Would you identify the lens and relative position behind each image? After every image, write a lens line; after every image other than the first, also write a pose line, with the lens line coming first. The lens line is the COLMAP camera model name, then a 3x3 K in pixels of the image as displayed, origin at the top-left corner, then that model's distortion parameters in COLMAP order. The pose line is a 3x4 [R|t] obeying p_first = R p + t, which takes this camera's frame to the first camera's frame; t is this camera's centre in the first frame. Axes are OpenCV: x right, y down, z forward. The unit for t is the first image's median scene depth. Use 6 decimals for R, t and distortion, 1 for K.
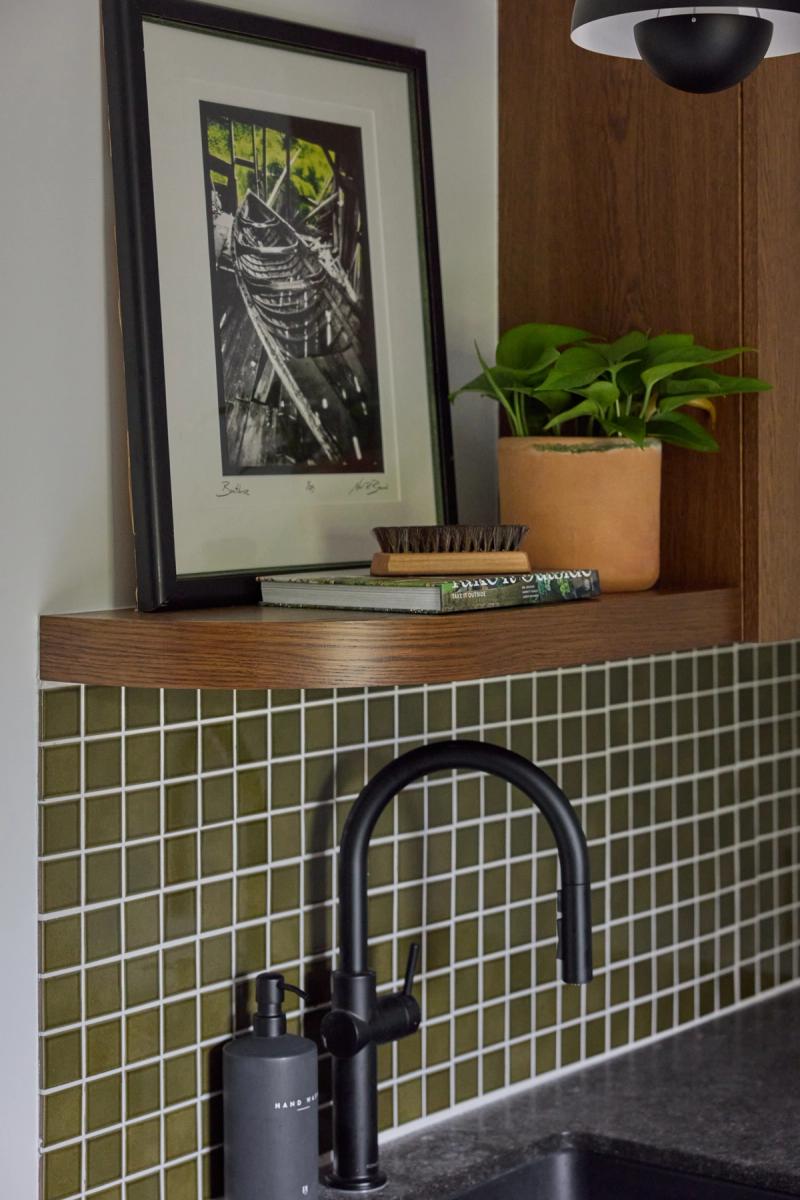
lens RADIAL K [[2345.7, 0, 402.7], [0, 2345.7, 463.2], [0, 0, 1]] dist [0.027132, 0.028459]
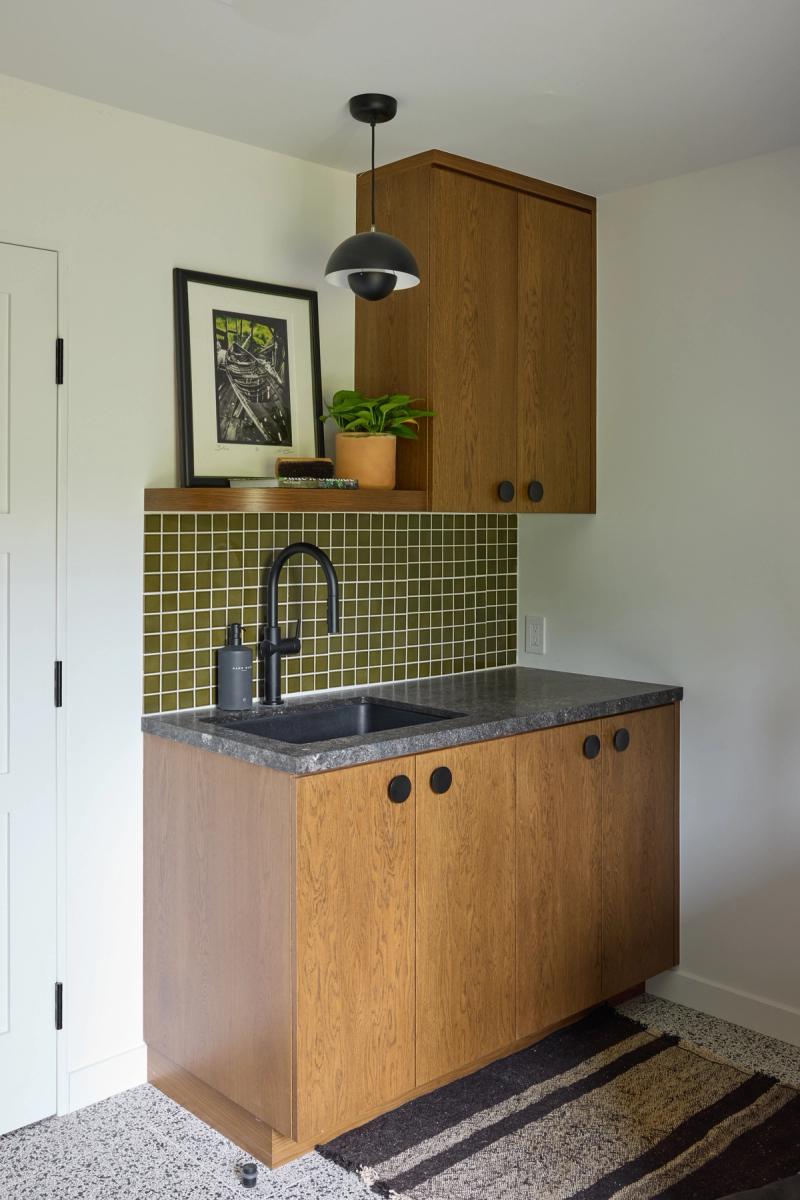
lens RADIAL K [[1134.9, 0, 396.2], [0, 1134.9, 503.8], [0, 0, 1]] dist [-0.011131, 0.001418]
pose [[0.986425, 0.007277, -0.164054, 0.341980], [-0.009282, 0.999891, -0.011461, 0.088034], [0.163953, 0.012828, 0.986385, -0.286234]]
